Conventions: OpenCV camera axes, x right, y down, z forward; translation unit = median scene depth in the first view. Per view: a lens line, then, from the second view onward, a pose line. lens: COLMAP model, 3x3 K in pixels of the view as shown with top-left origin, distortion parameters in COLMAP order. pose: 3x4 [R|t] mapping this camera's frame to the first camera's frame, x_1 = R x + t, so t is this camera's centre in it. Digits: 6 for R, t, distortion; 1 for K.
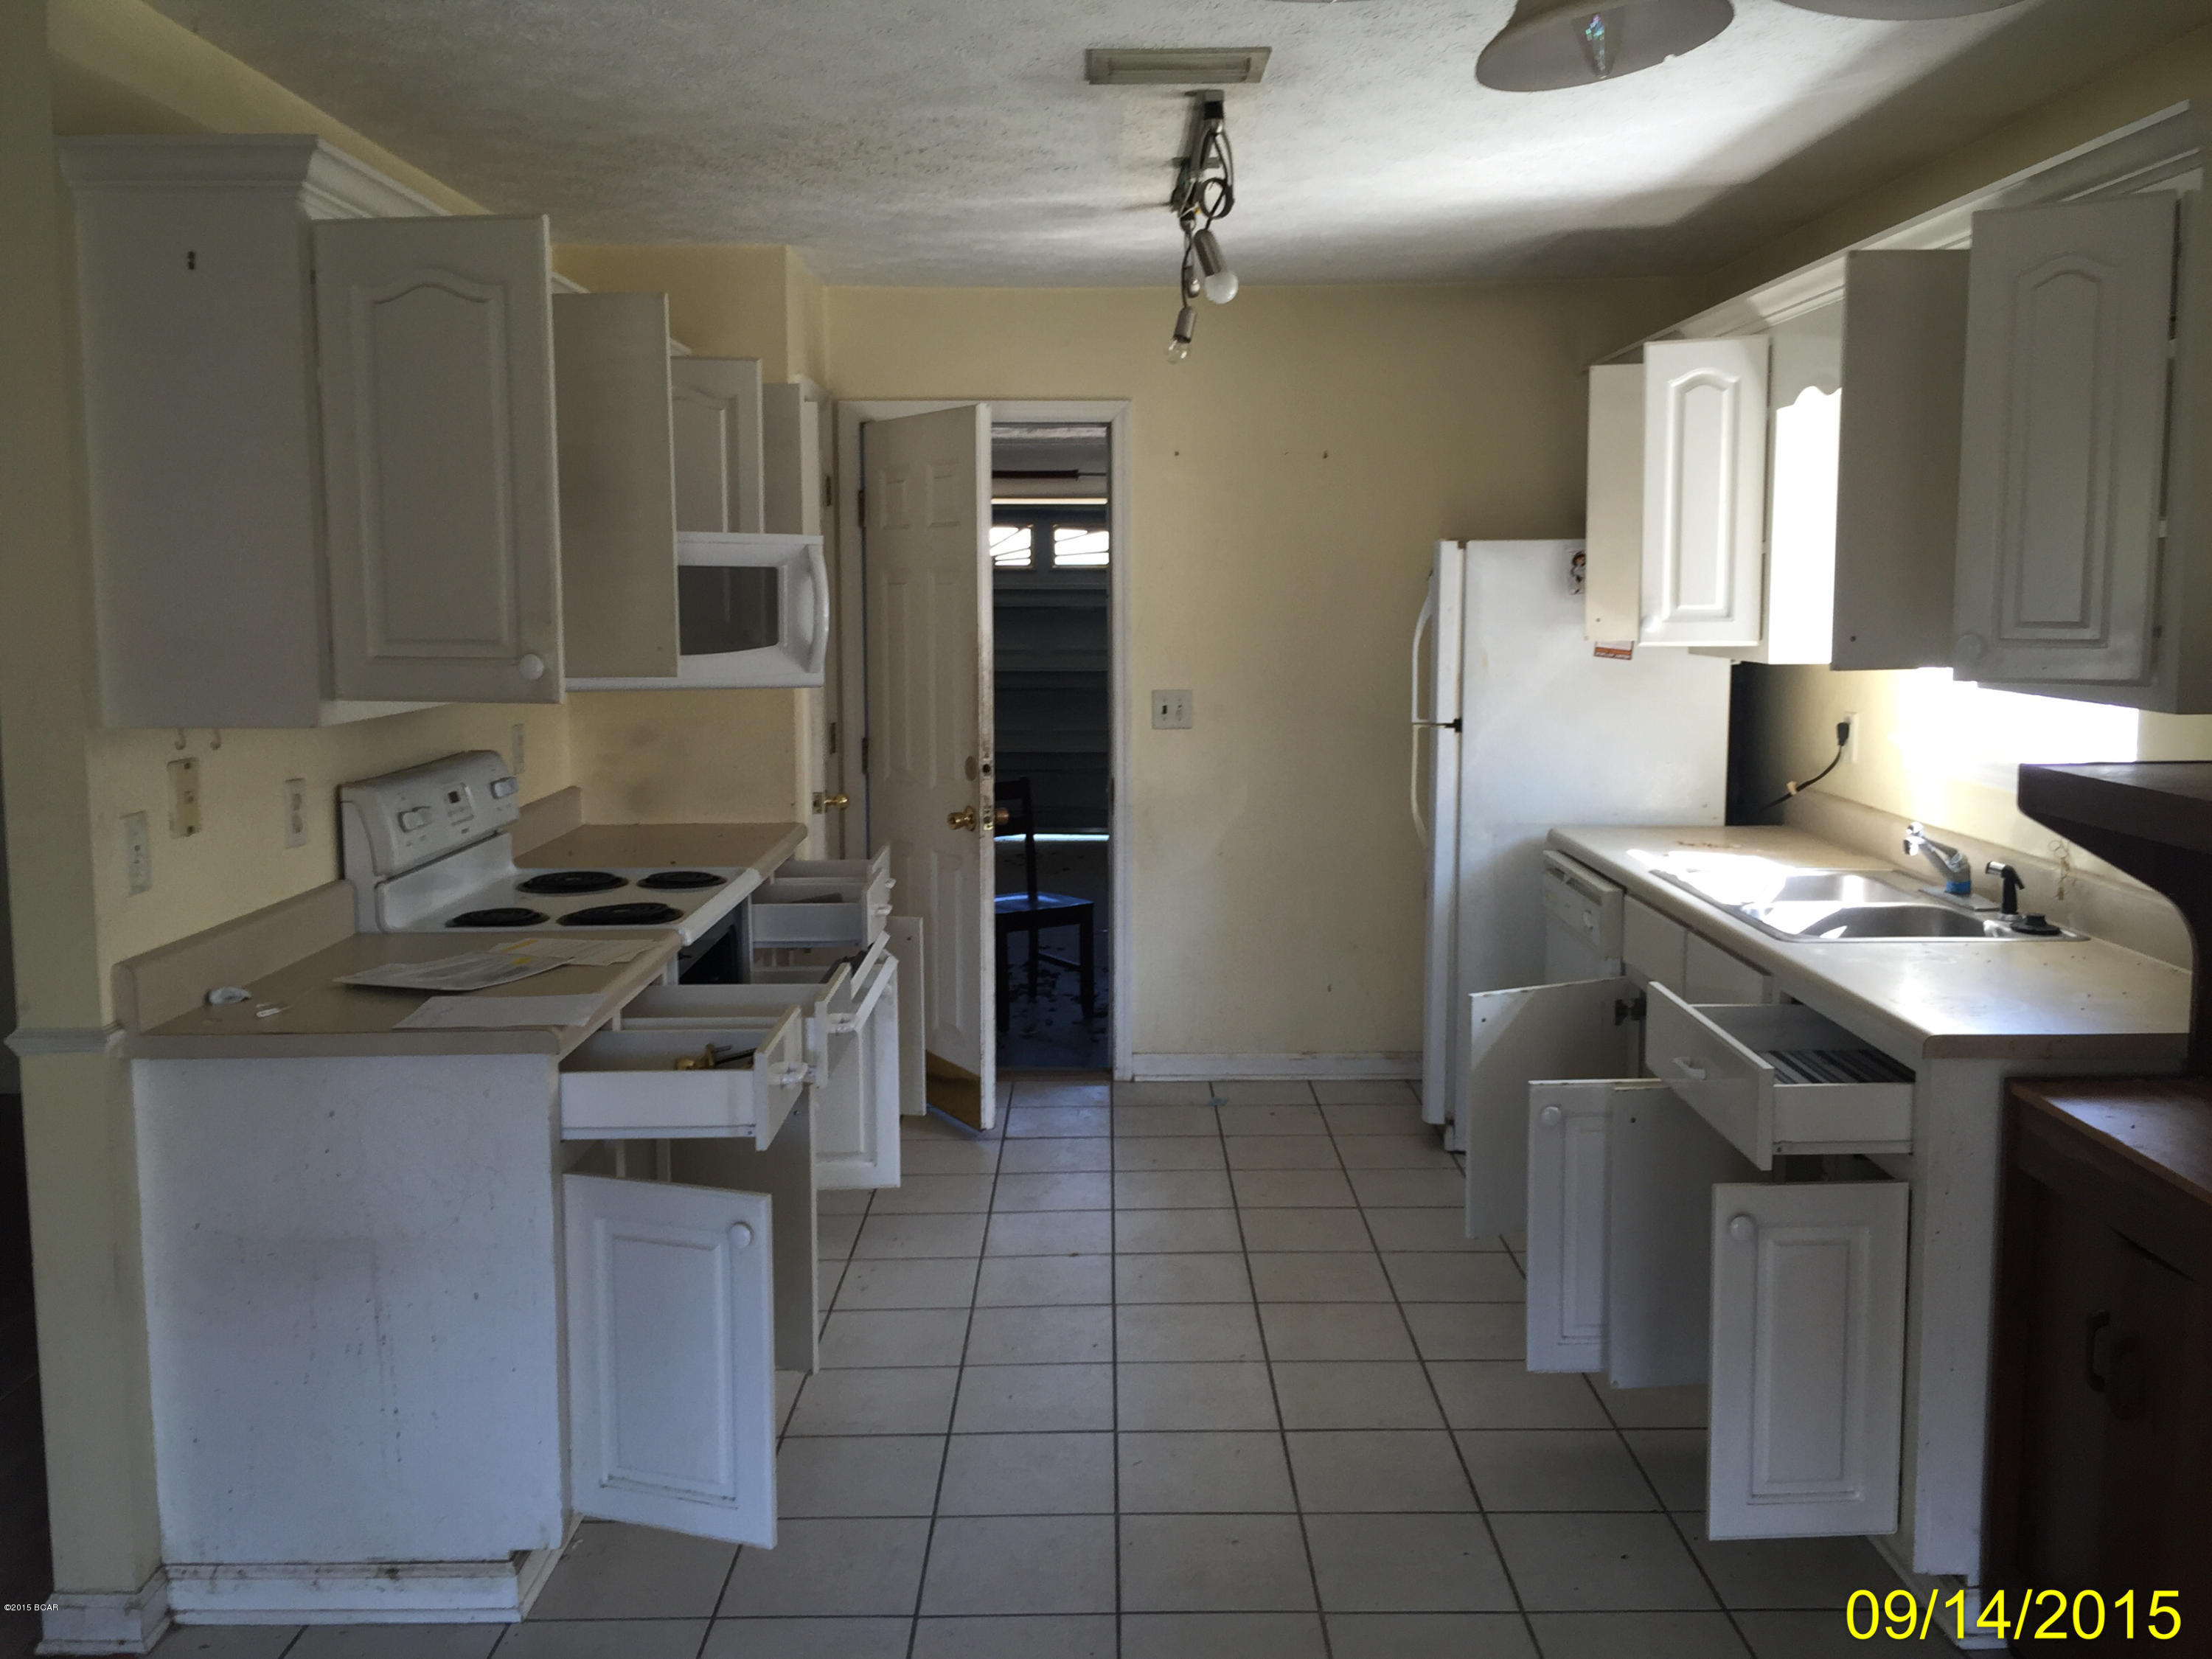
lens RADIAL K [[1891.3, 0, 1094.1], [0, 1891.3, 762.7], [0, 0, 1]] dist [0.054884, -0.045154]
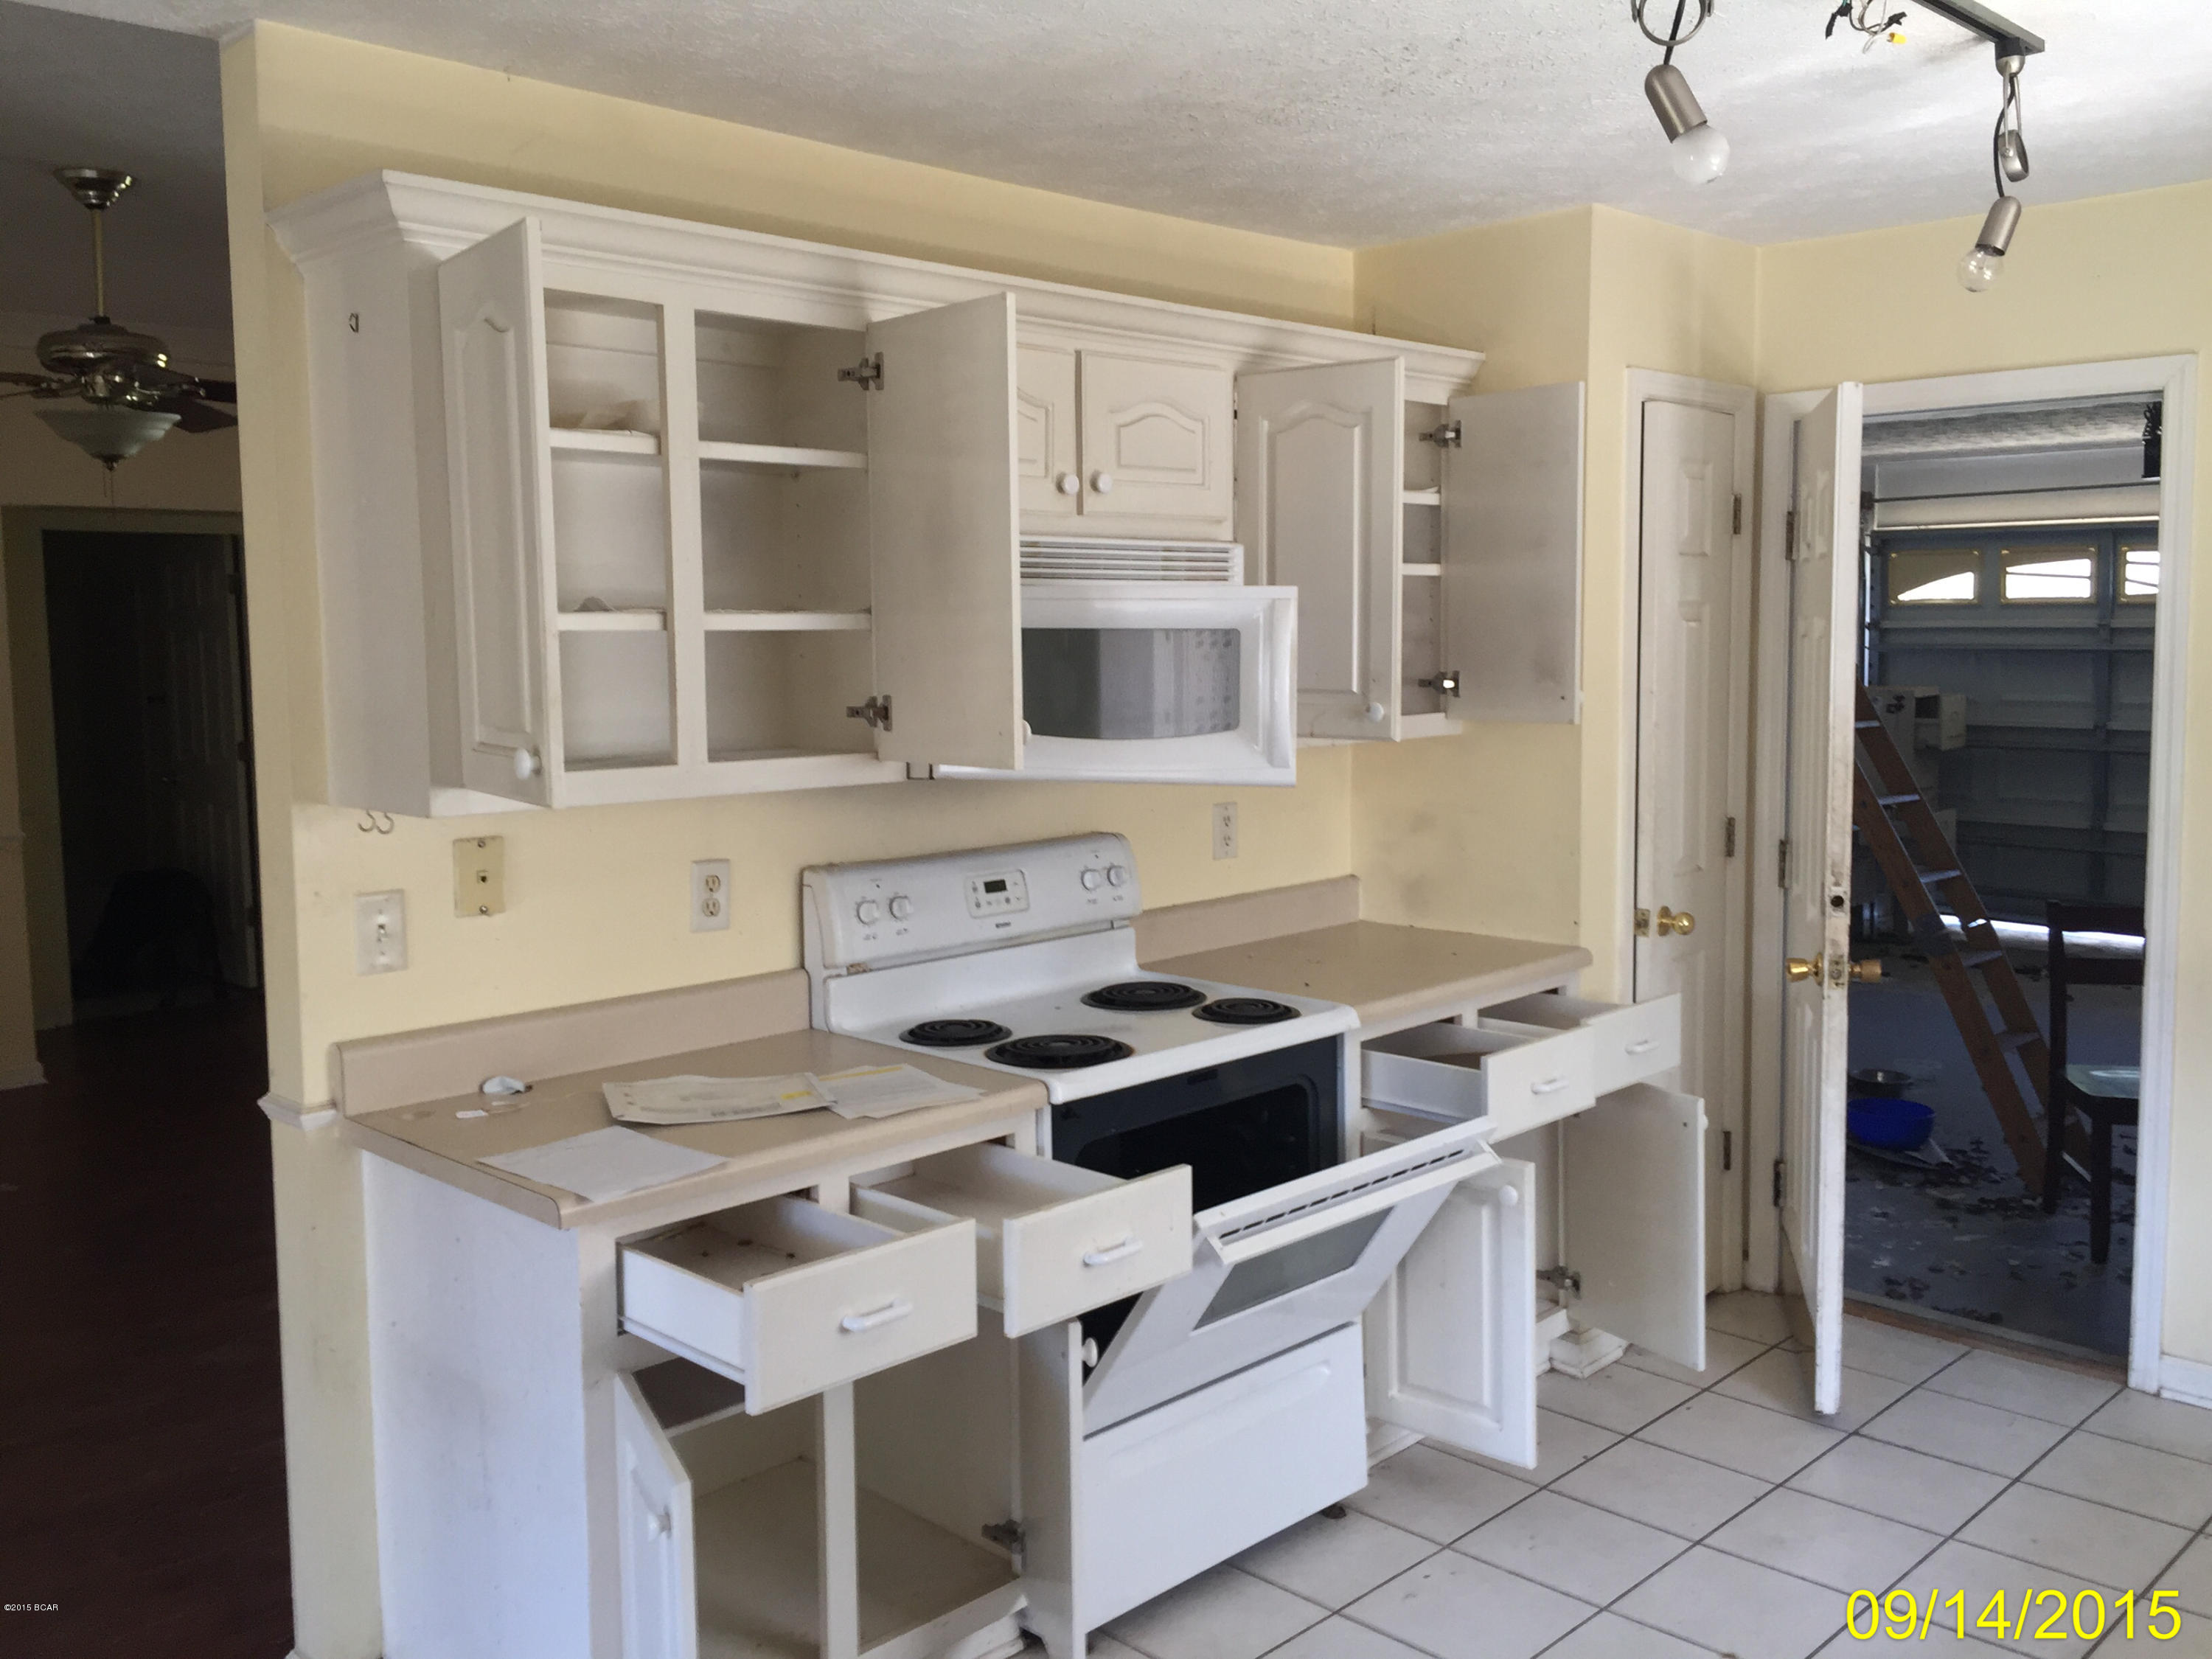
lens RADIAL K [[1891.3, 0, 1117.2], [0, 1891.3, 781.9], [0, 0, 1]] dist [0.054884, -0.045154]
pose [[0.711851, 0.056276, -0.700072, 0.295900], [-0.060094, 0.998010, 0.019121, -0.046817], [0.699755, 0.028459, 0.713816, 0.369333]]
